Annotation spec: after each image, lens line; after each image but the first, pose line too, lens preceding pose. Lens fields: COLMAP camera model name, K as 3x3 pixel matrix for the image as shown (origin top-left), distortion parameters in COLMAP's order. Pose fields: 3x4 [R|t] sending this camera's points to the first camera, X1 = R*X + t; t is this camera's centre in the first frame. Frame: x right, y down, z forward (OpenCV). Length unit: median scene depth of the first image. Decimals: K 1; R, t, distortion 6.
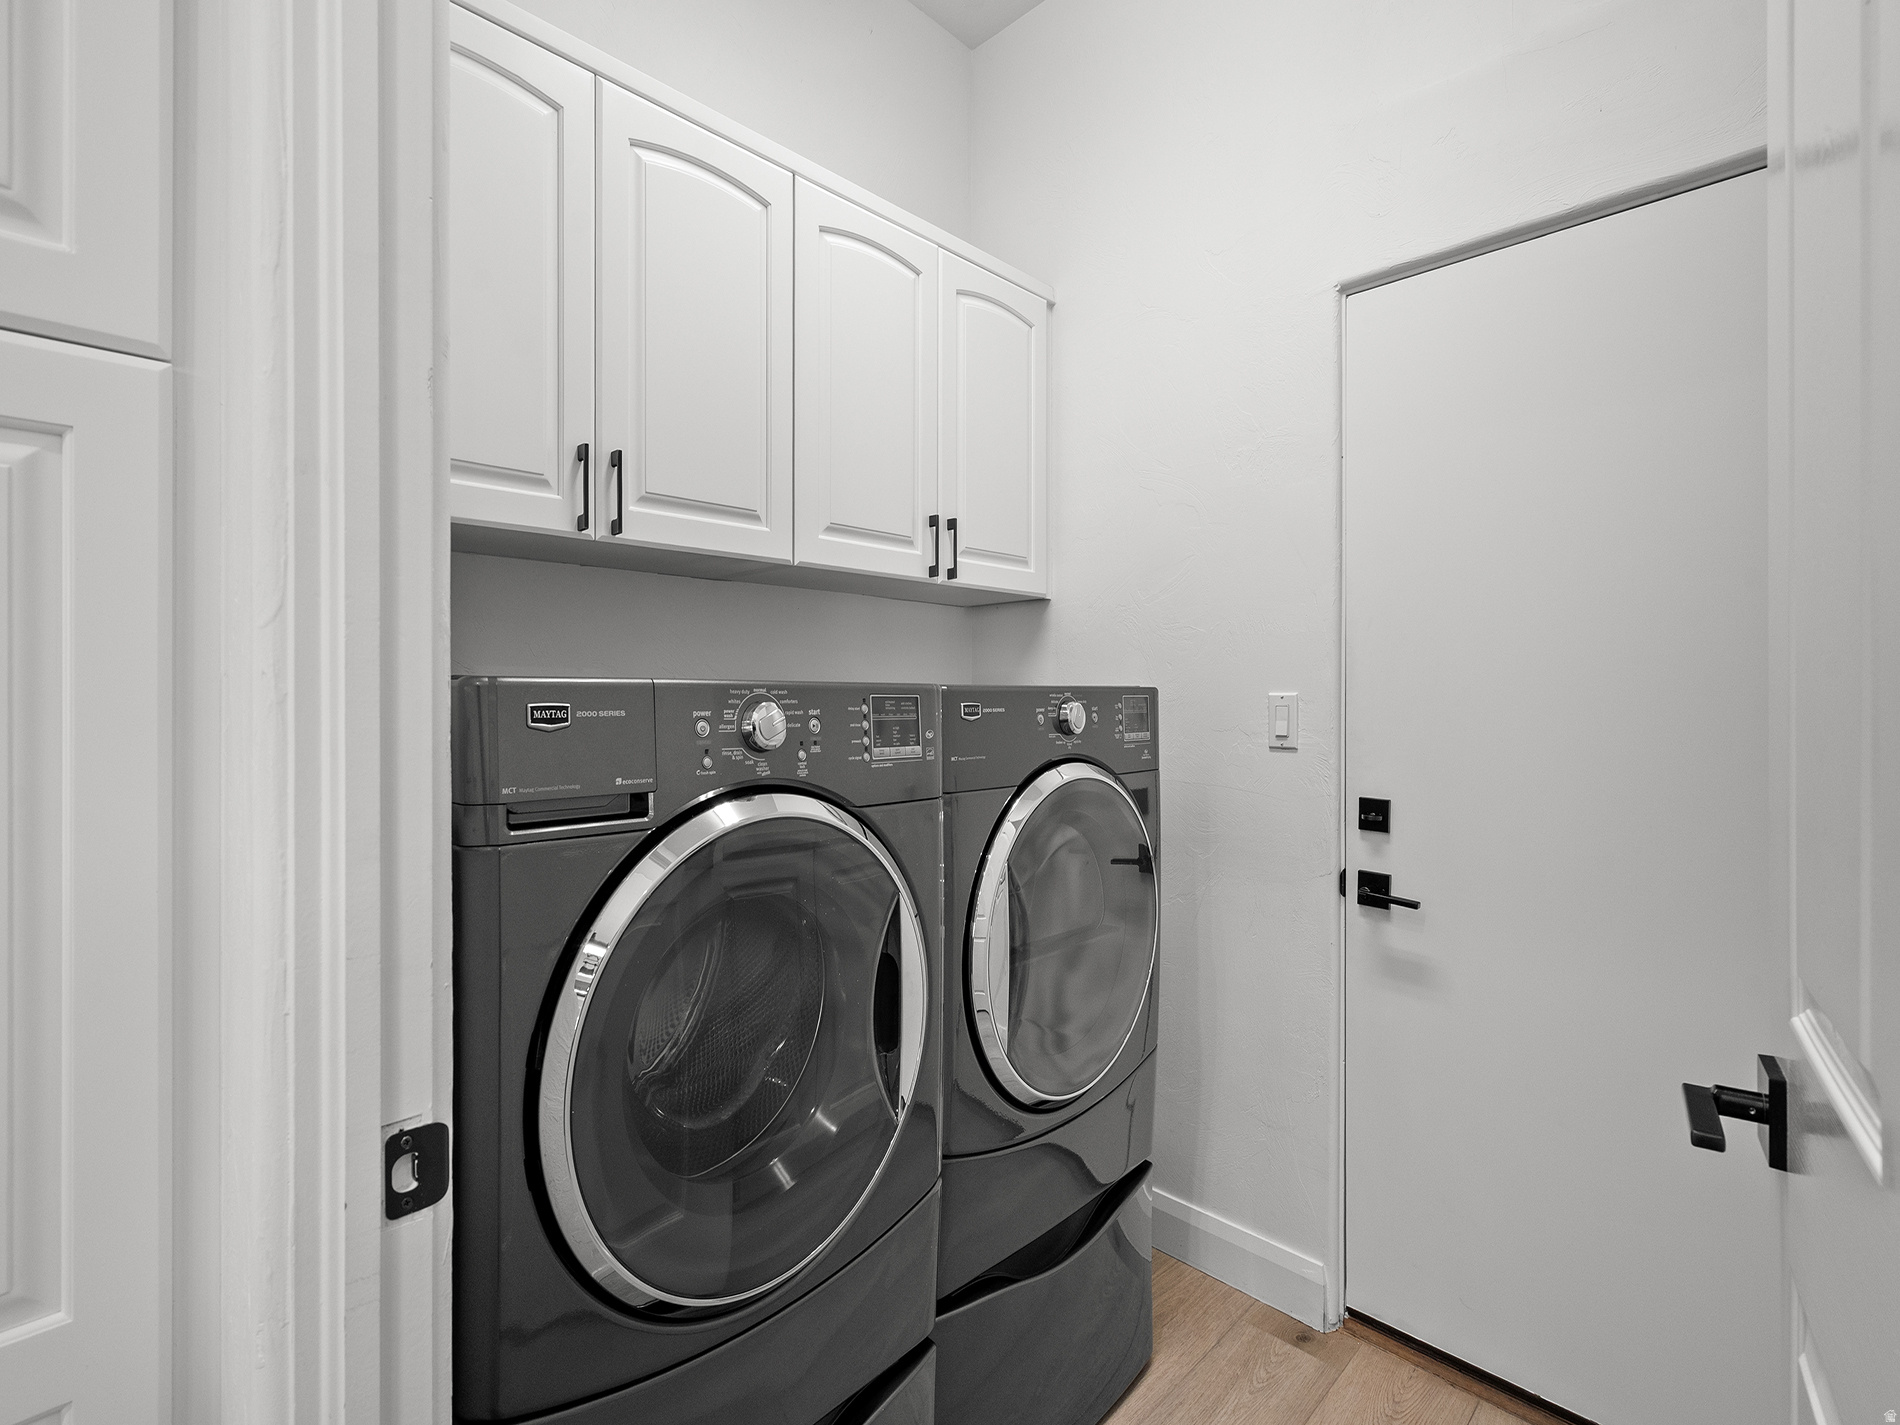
lens RADIAL K [[901.5, 0, 948.3], [0, 901.5, 707.0], [0, 0, 1]] dist [0.003164, -0.000258]
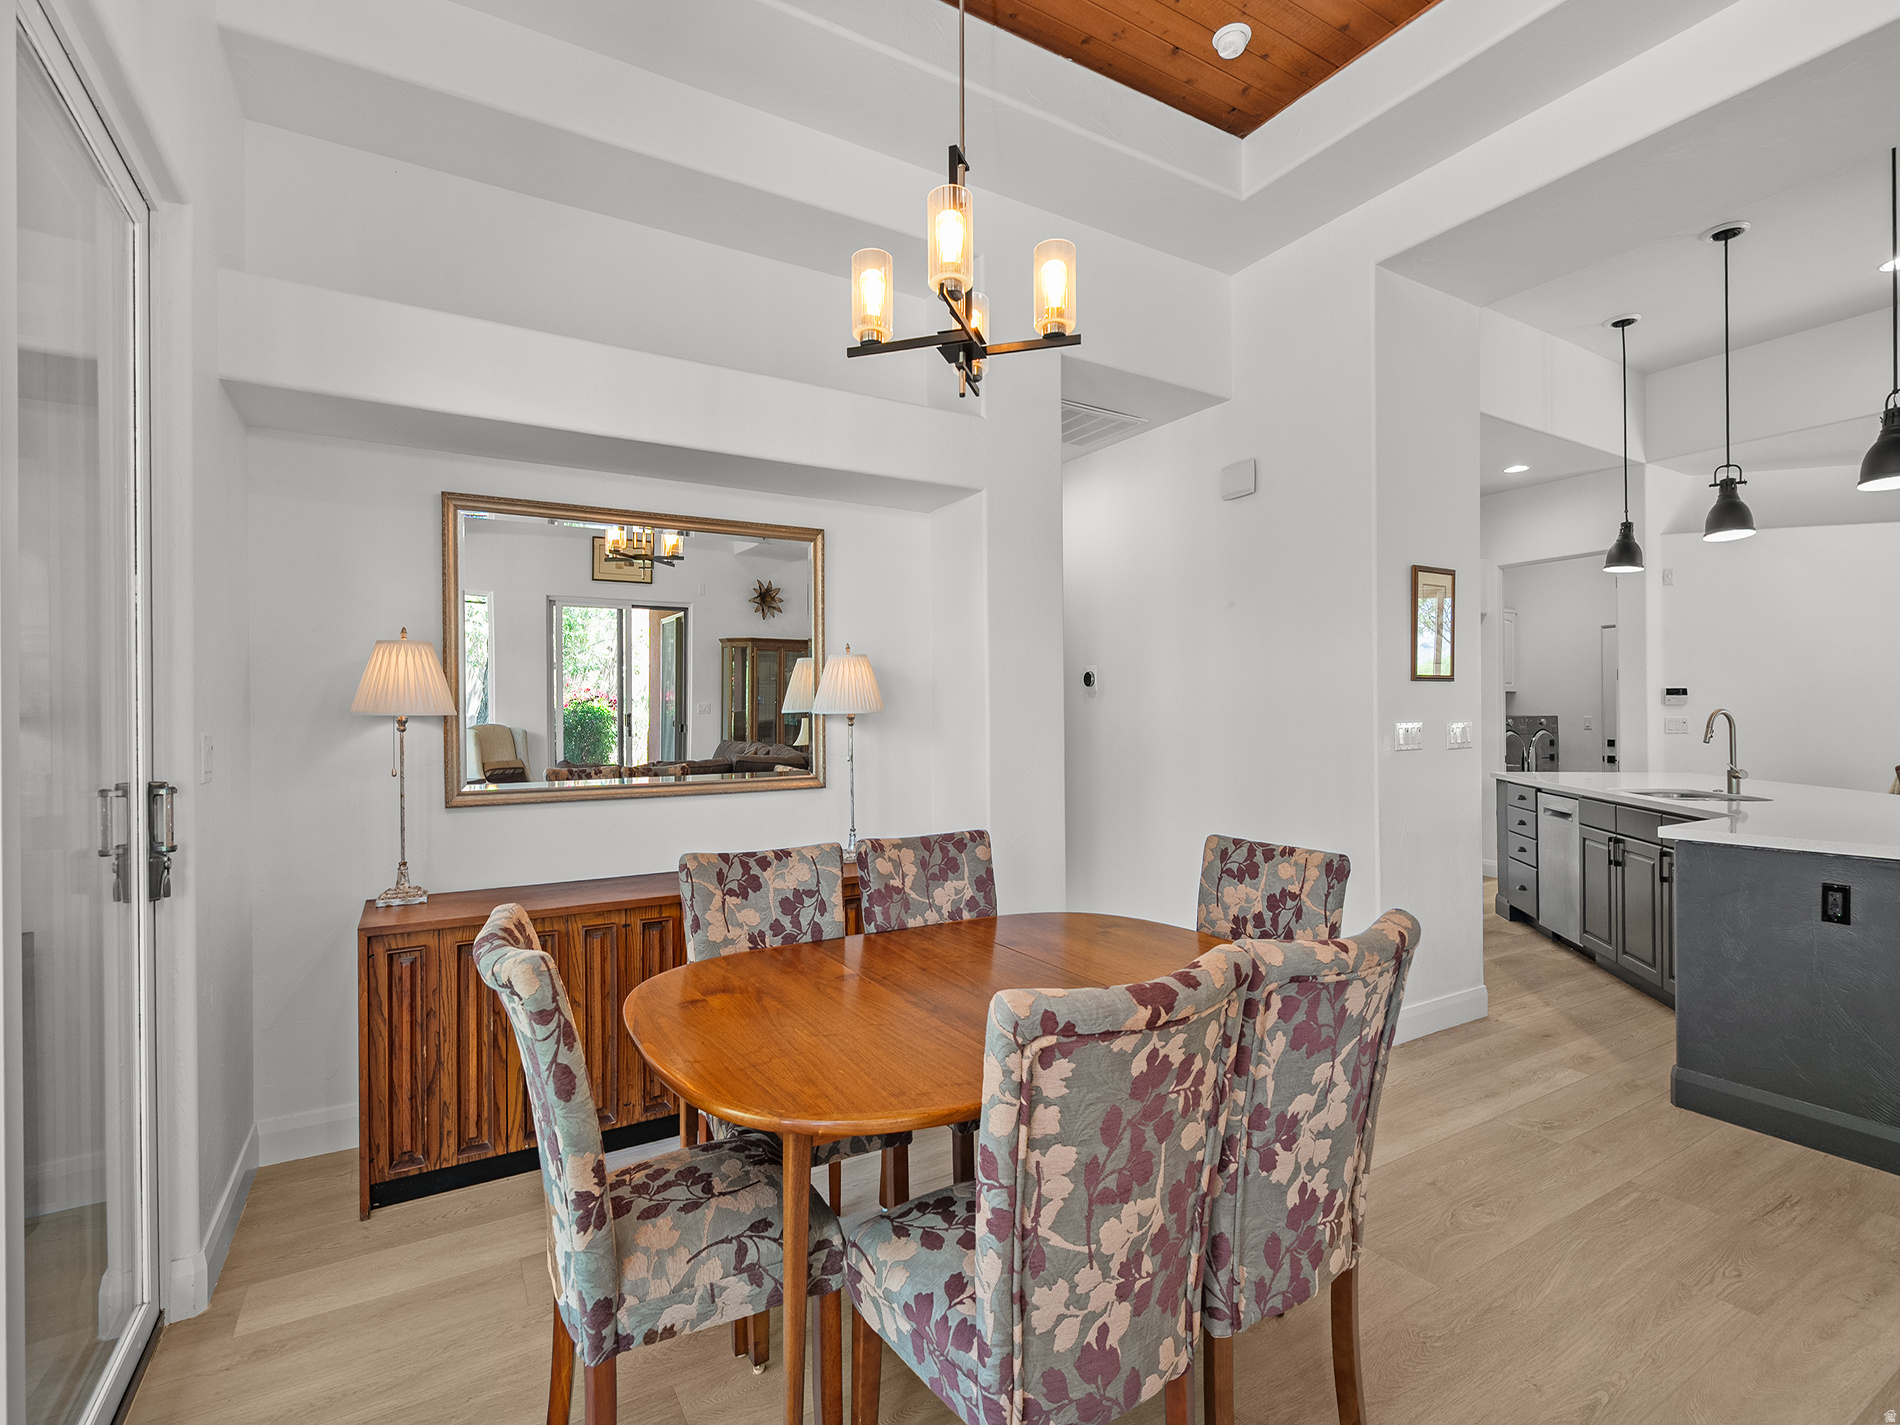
lens RADIAL K [[884.7, 0, 949.5], [0, 884.7, 715.4], [0, 0, 1]] dist [0.000024, 0.000848]
pose [[0.970191, -0.005158, -0.242286, -1.688438], [0.005078, 0.999987, -0.000955, -0.034231], [0.242288, -0.000304, 0.970204, -4.150445]]
